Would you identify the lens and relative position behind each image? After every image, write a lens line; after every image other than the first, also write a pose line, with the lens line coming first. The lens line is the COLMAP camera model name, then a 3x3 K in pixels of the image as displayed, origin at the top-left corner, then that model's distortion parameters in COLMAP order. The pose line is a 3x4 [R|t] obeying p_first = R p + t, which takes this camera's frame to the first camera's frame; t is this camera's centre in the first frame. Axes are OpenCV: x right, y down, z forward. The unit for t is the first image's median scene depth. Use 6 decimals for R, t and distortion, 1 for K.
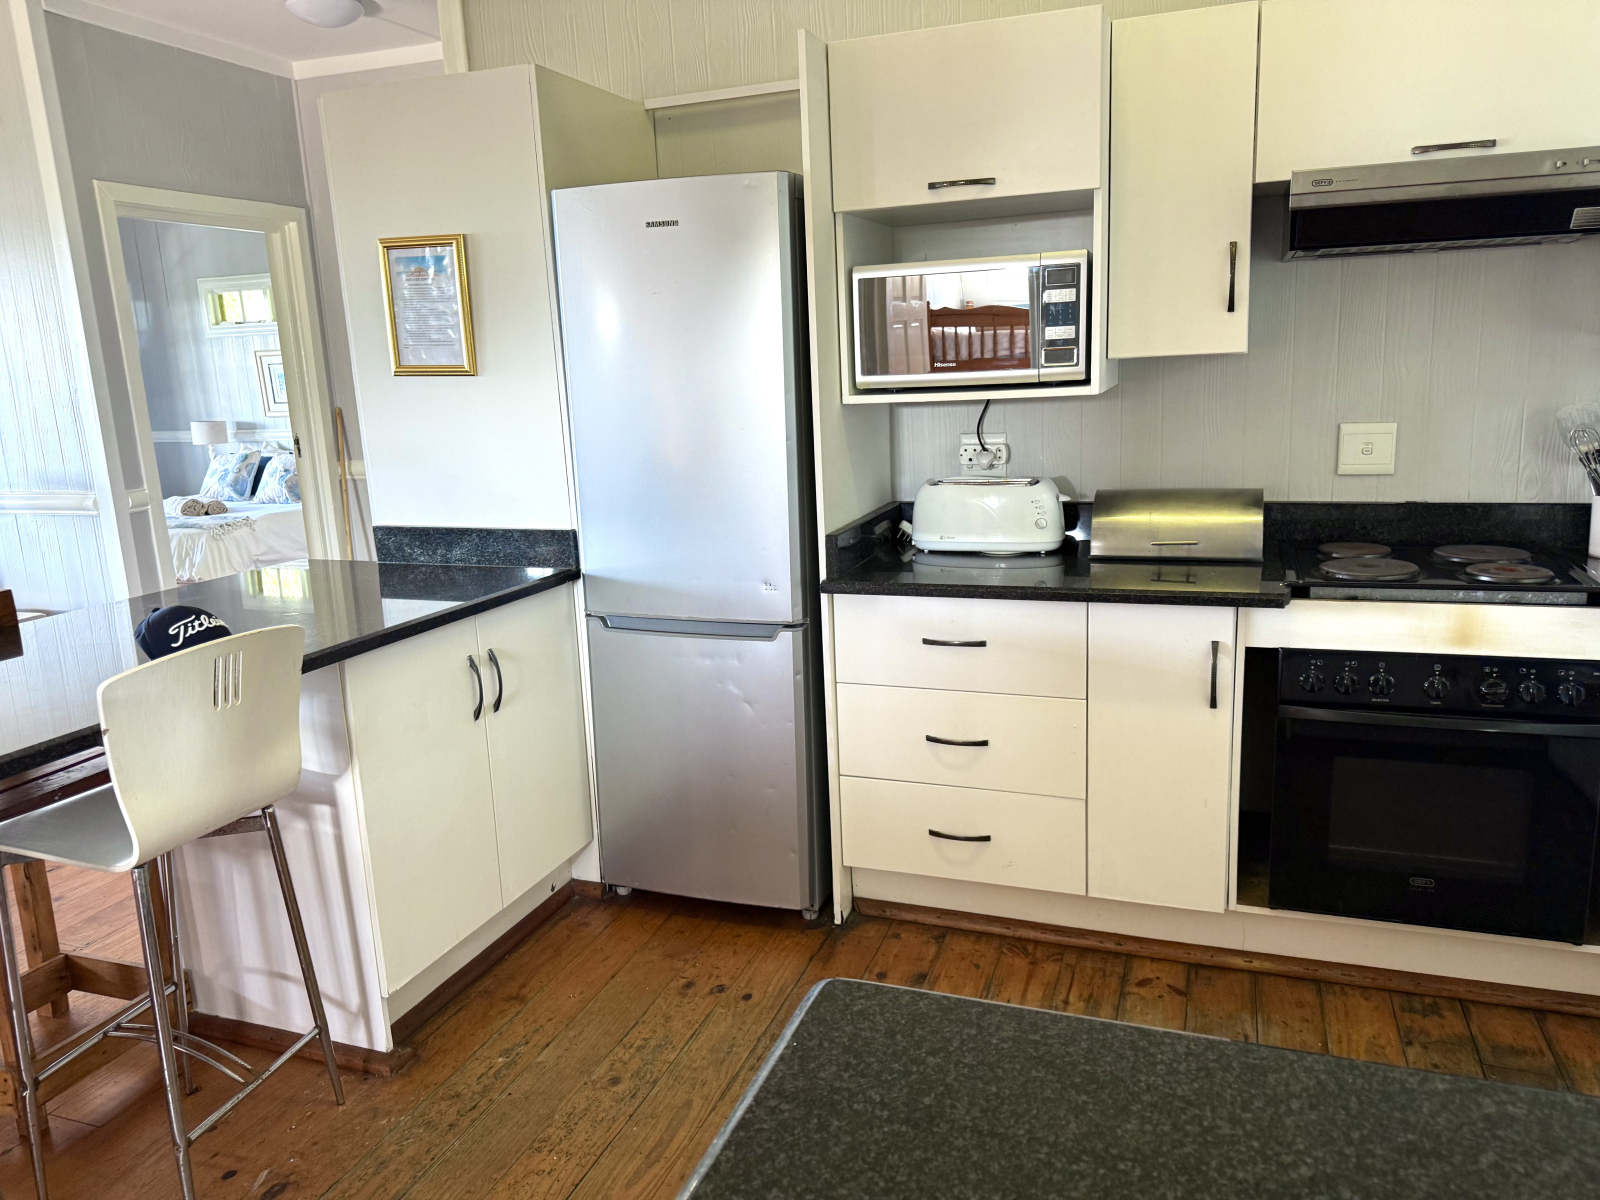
lens RADIAL K [[1138.5, 0, 830.1], [0, 1138.5, 596.3], [0, 0, 1]] dist [0.096894, -0.108206]
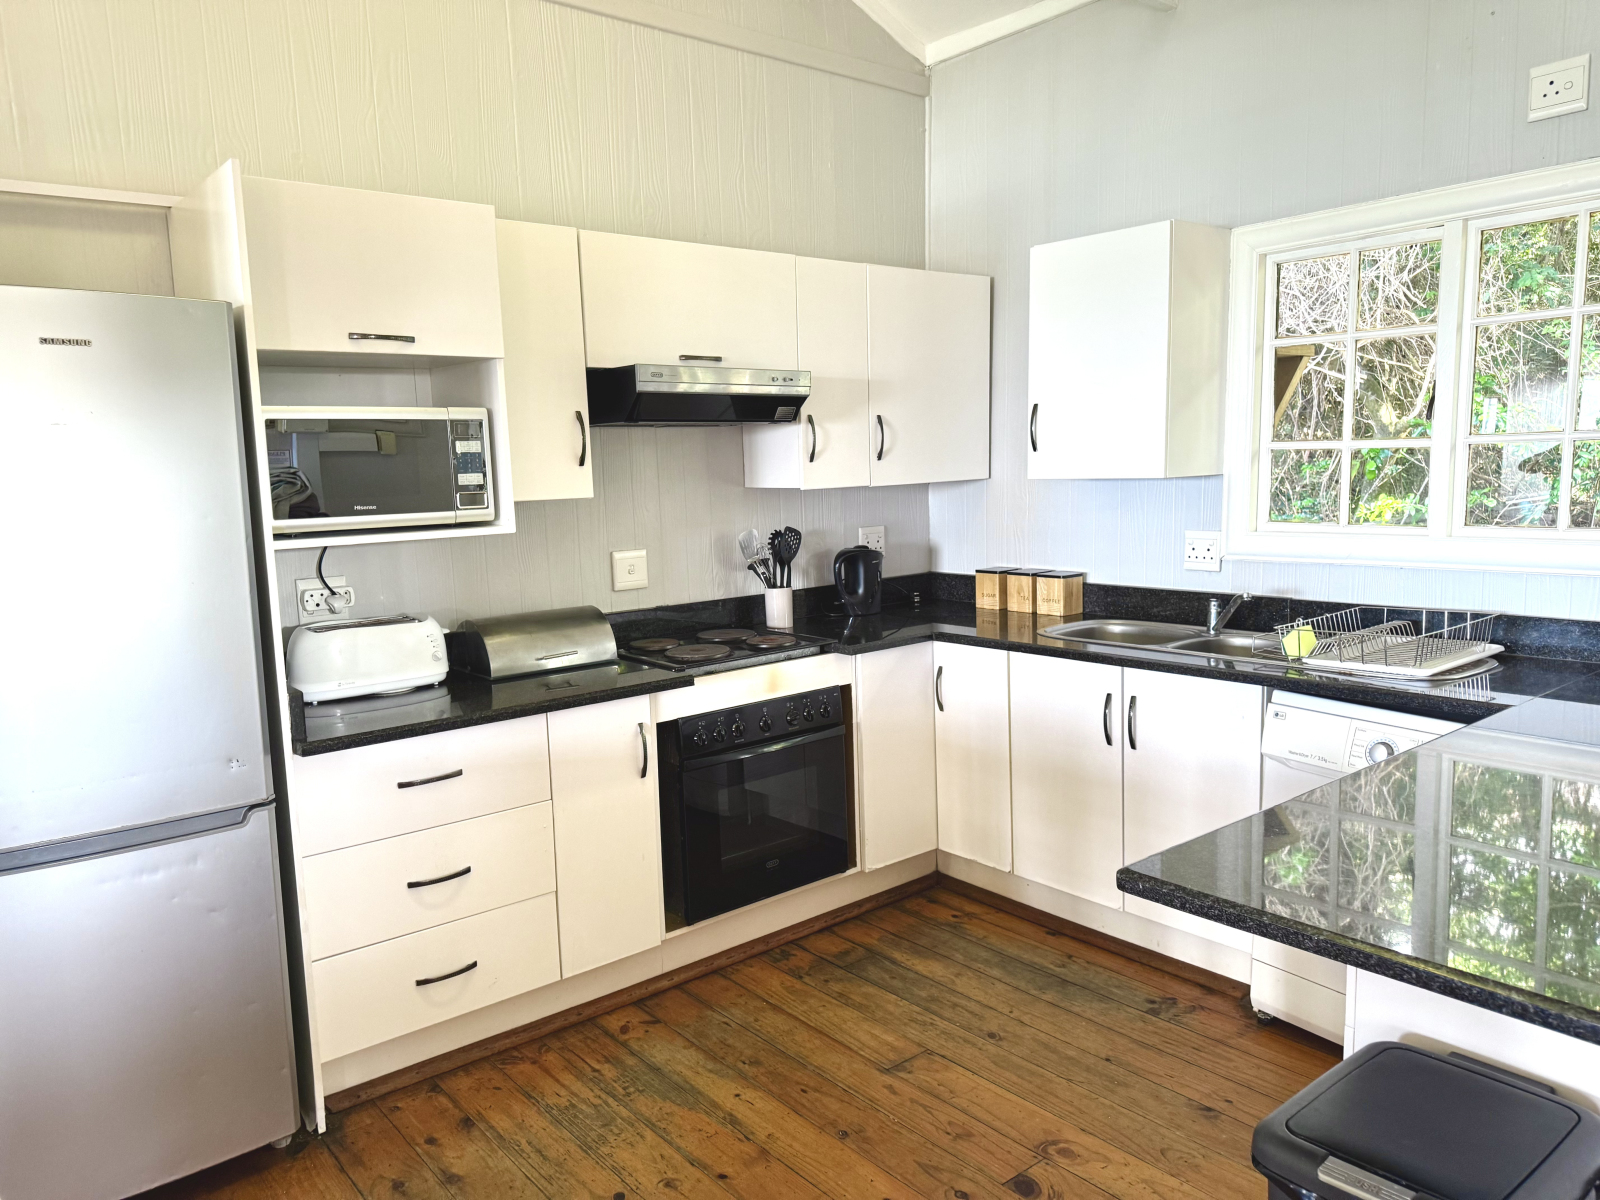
lens RADIAL K [[1129.0, 0, 808.0], [0, 1129.0, 608.1], [0, 0, 1]] dist [0.096207, -0.144363]
pose [[0.516274, -0.089169, 0.851769, -0.565151], [0.187285, 0.982247, -0.010689, -0.034376], [-0.835694, 0.165042, 0.523809, 0.172067]]
